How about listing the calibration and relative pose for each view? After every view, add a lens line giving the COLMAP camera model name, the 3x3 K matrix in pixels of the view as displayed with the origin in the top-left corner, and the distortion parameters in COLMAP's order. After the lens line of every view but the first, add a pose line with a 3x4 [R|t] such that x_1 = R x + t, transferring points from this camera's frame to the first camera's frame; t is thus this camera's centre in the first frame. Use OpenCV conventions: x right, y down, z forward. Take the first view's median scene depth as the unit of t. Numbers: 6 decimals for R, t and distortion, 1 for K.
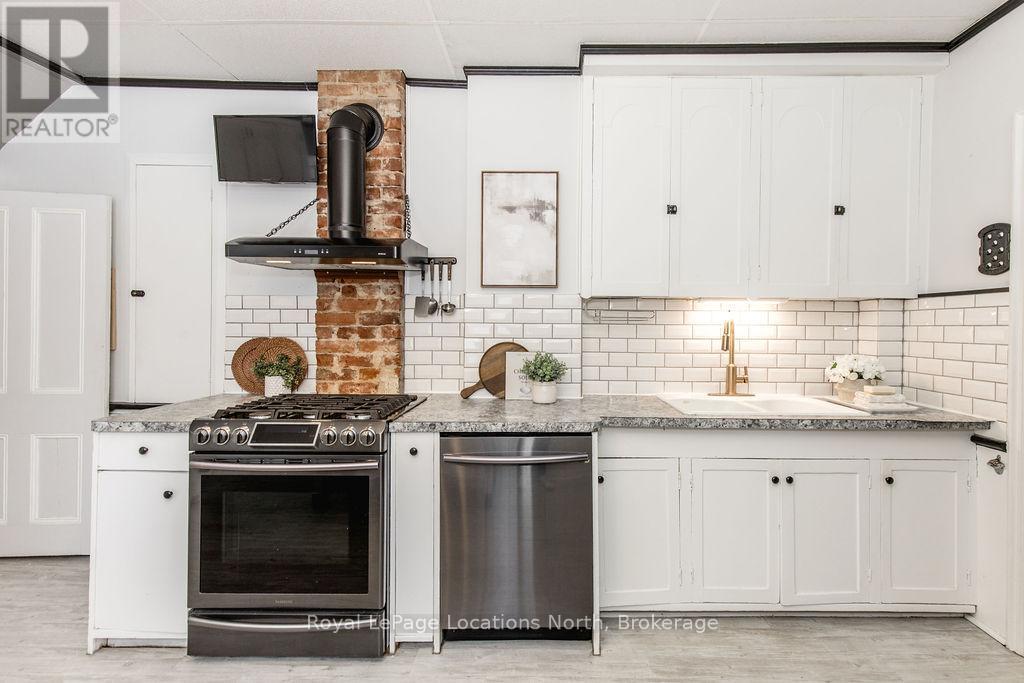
lens RADIAL K [[469.9, 0, 539.3], [0, 469.9, 328.0], [0, 0, 1]] dist [0.005146, 0.000006]
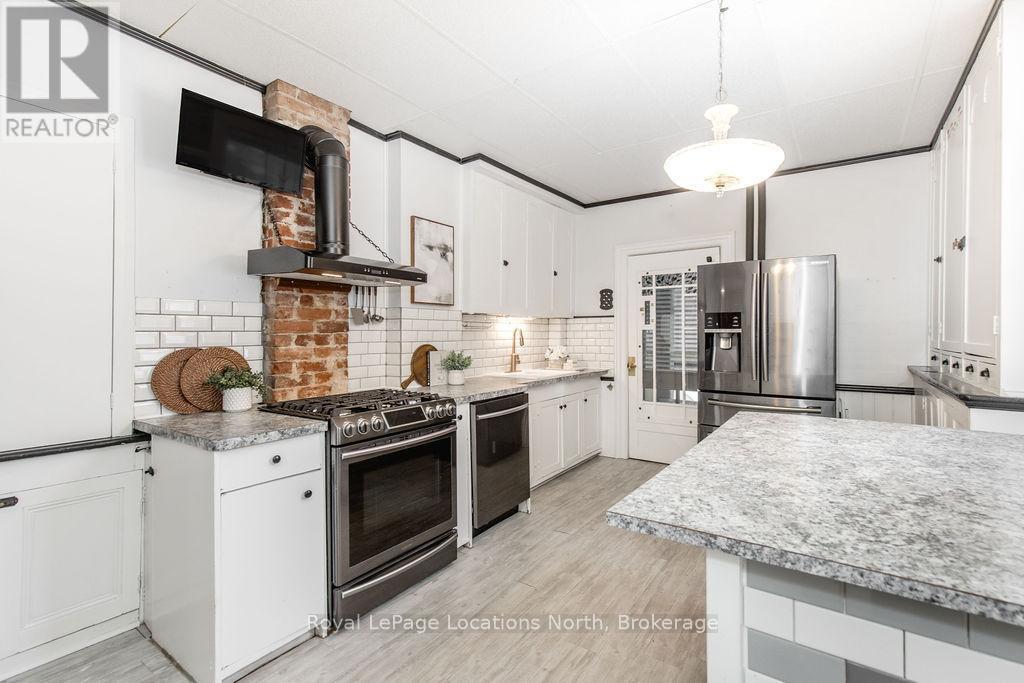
lens RADIAL K [[469.9, 0, 518.5], [0, 469.9, 338.7], [0, 0, 1]] dist [0.005146, 0.000006]
pose [[0.558886, -0.017405, 0.829062, -1.016847], [0.012371, 0.999843, 0.012651, -0.000578], [-0.829152, 0.003186, 0.559014, 0.016482]]
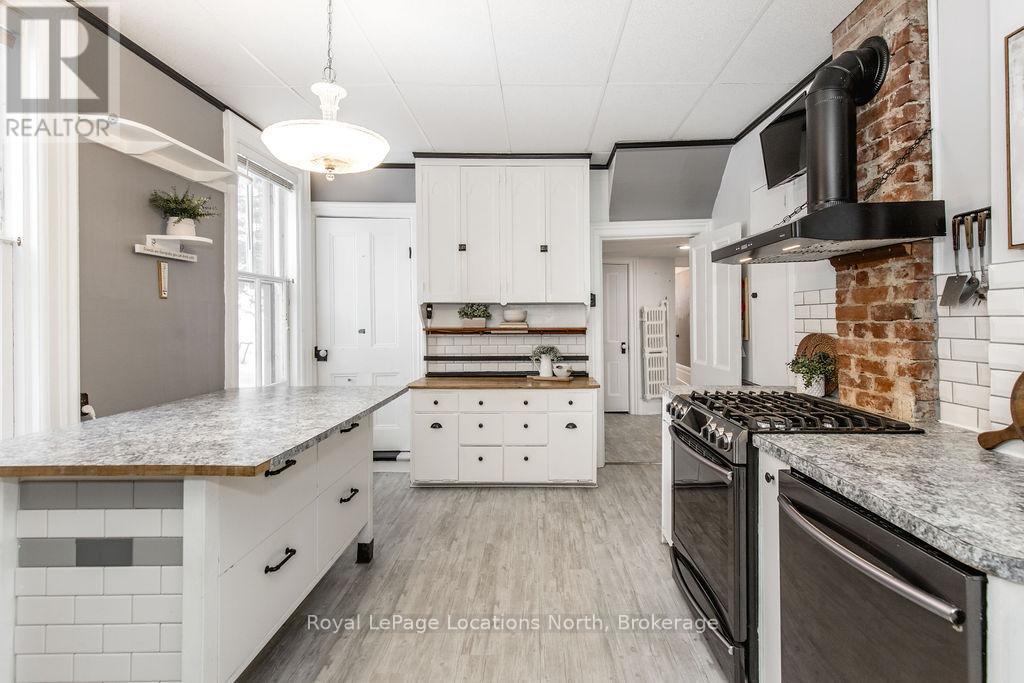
lens RADIAL K [[469.9, 0, 533.3], [0, 469.9, 314.2], [0, 0, 1]] dist [0.005146, 0.000006]
pose [[0.008638, -0.016789, -0.999822, 0.396301], [-0.003228, 0.999853, -0.016818, -0.001956], [0.999957, 0.003372, 0.008583, 0.431184]]
